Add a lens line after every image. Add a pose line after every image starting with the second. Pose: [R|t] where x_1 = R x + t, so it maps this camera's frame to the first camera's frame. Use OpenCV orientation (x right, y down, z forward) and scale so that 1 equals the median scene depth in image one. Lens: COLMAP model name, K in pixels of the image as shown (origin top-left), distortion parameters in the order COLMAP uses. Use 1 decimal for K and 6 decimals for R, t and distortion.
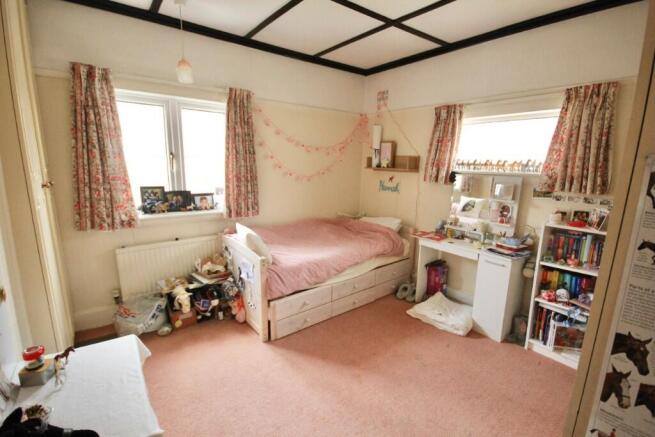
lens RADIAL K [[301.7, 0, 332.3], [0, 301.7, 217.4], [0, 0, 1]] dist [0.000220, -0.000085]
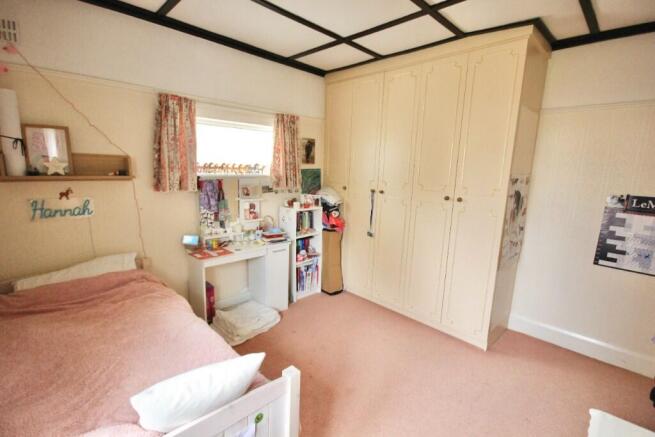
lens RADIAL K [[301.7, 0, 332.7], [0, 301.7, 217.7], [0, 0, 1]] dist [0.000220, -0.000085]
pose [[-0.114939, -0.191224, 0.974793, -0.569289], [0.153399, 0.966110, 0.207608, -0.171137], [-0.981457, 0.173395, -0.081710, 0.767621]]
